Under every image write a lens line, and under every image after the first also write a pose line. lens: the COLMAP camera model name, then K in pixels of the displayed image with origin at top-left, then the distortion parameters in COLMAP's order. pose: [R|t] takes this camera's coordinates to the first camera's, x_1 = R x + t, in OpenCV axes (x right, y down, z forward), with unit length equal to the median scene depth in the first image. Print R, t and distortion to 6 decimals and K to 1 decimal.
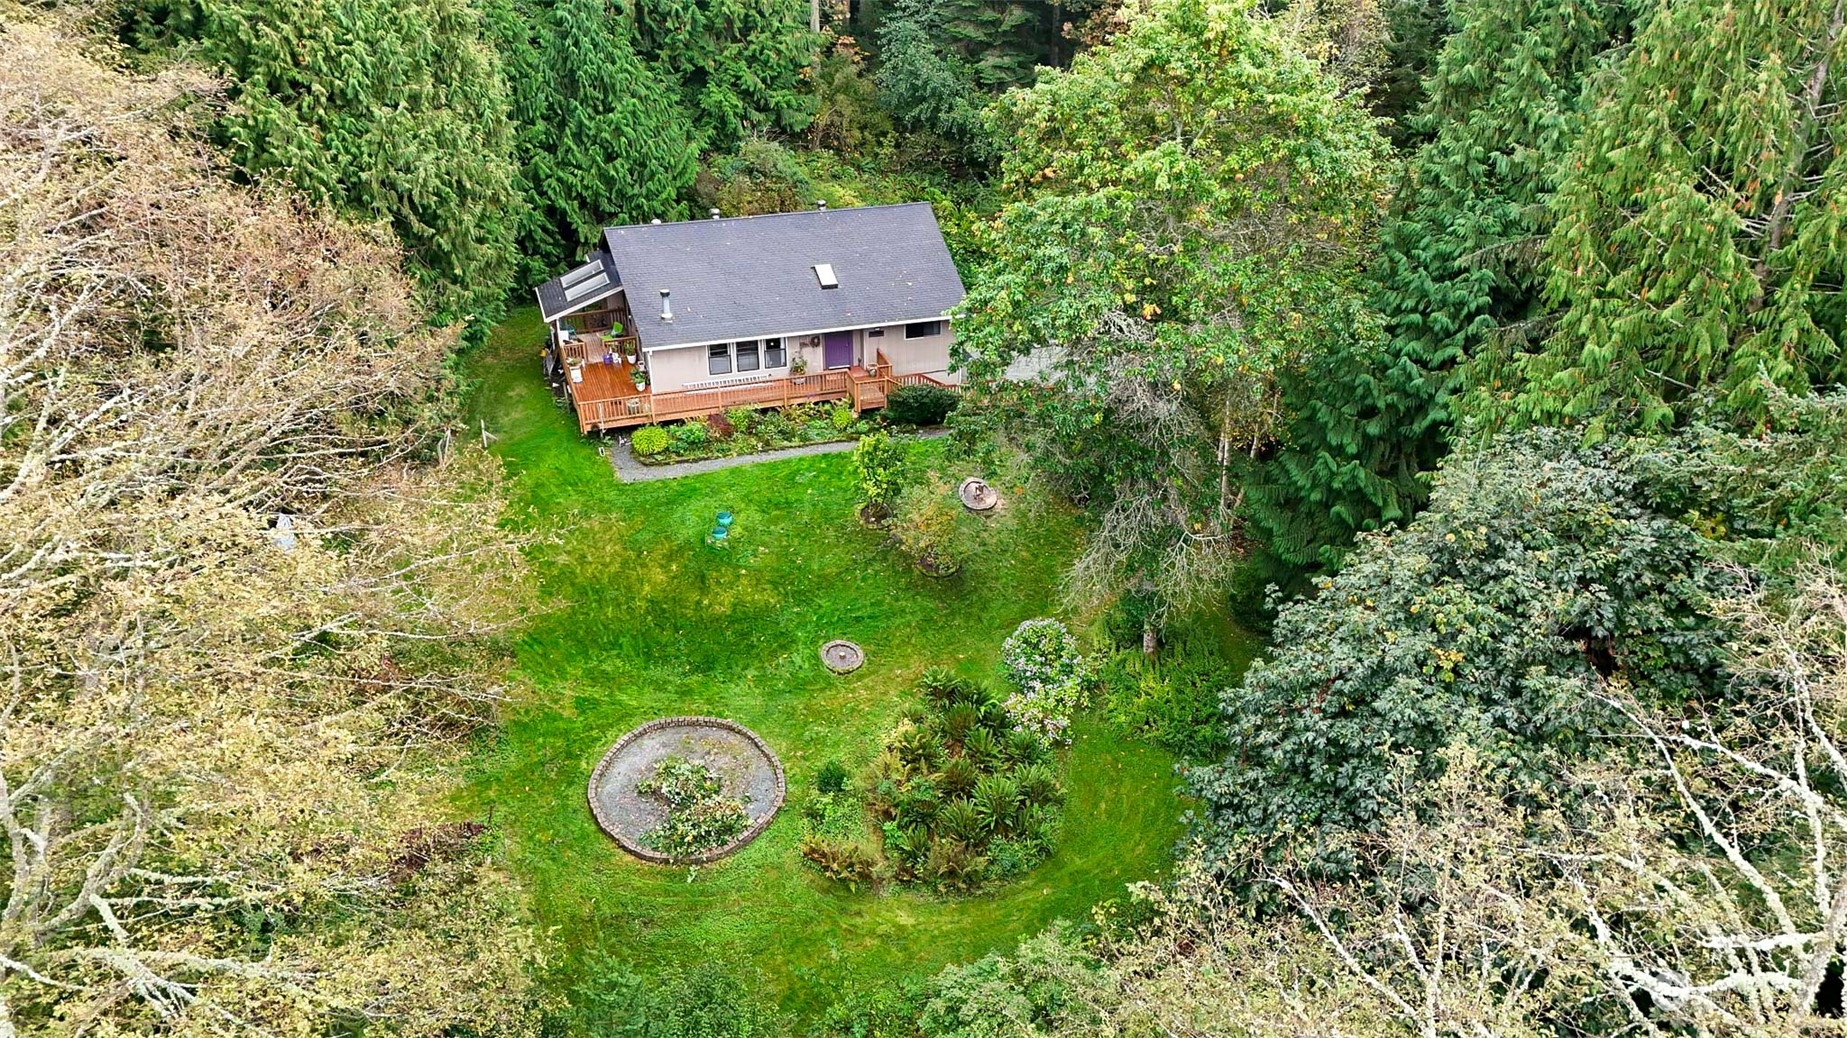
lens RADIAL K [[1272.2, 0, 927.5], [0, 1272.2, 519.6], [0, 0, 1]] dist [0.053887, -0.000067]
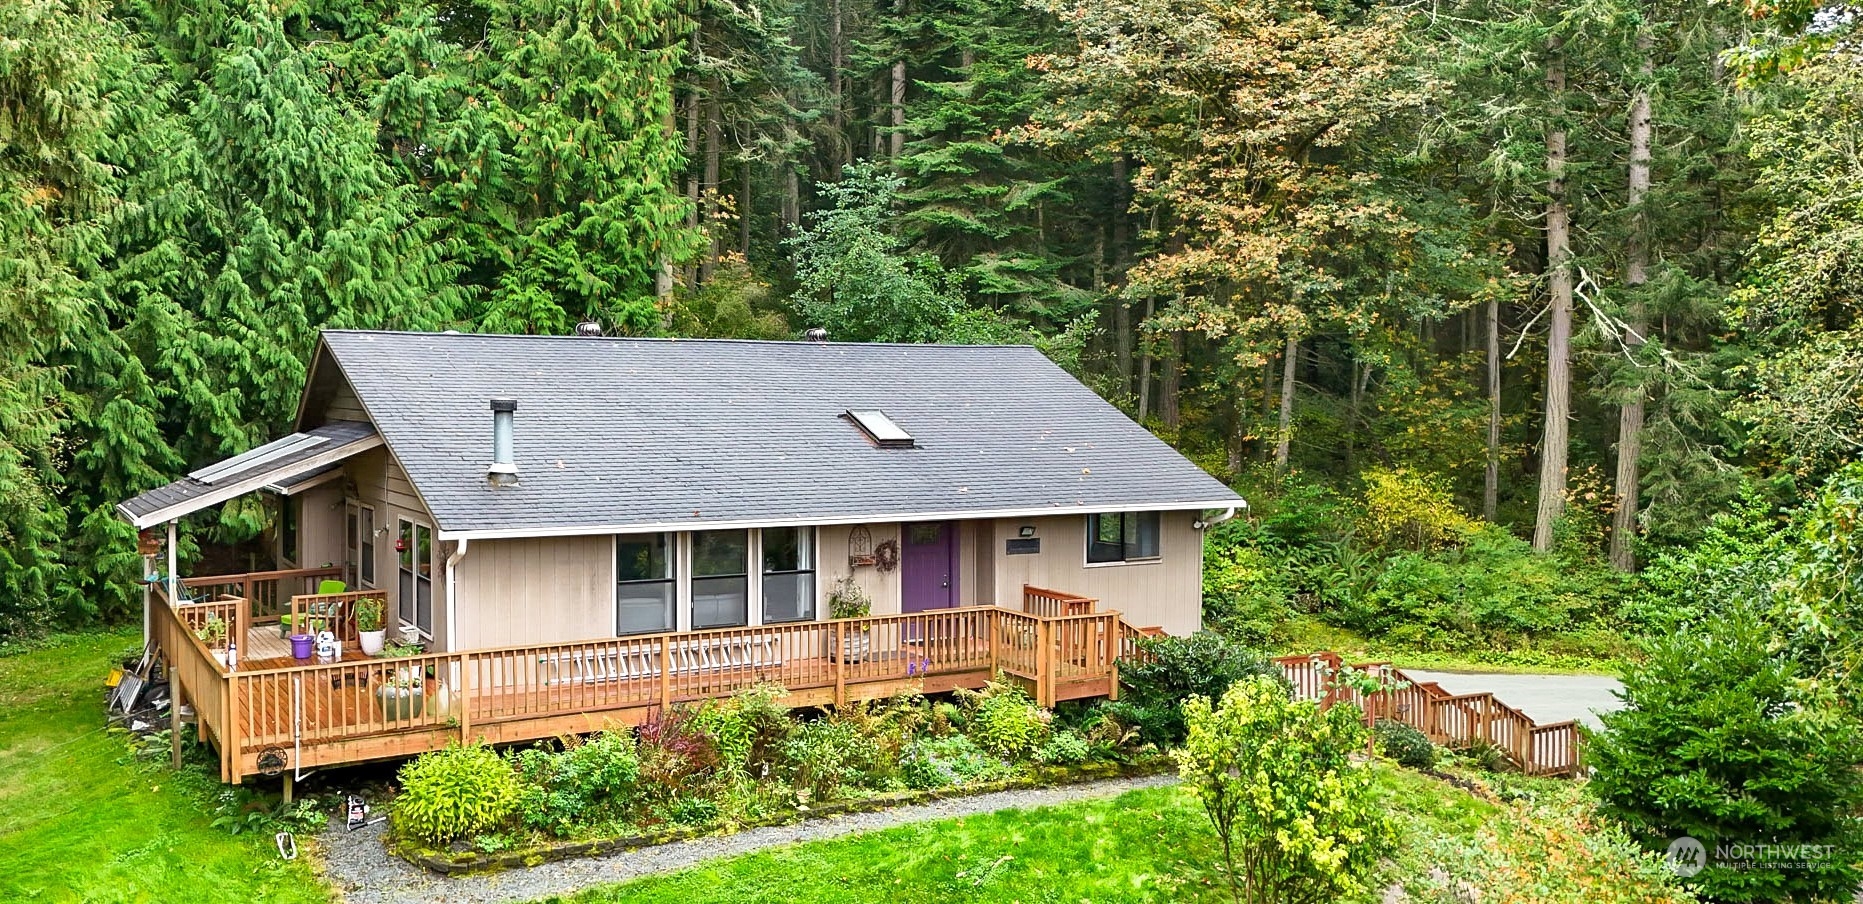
lens RADIAL K [[1571.2, 0, 926.0], [0, 1571.2, 448.3], [0, 0, 1]] dist [0.002788, -0.001734]
pose [[0.983176, -0.018835, 0.181685, -0.162279], [0.095663, 0.900443, -0.424325, 0.032233], [-0.155605, 0.434567, 0.887096, 0.570909]]
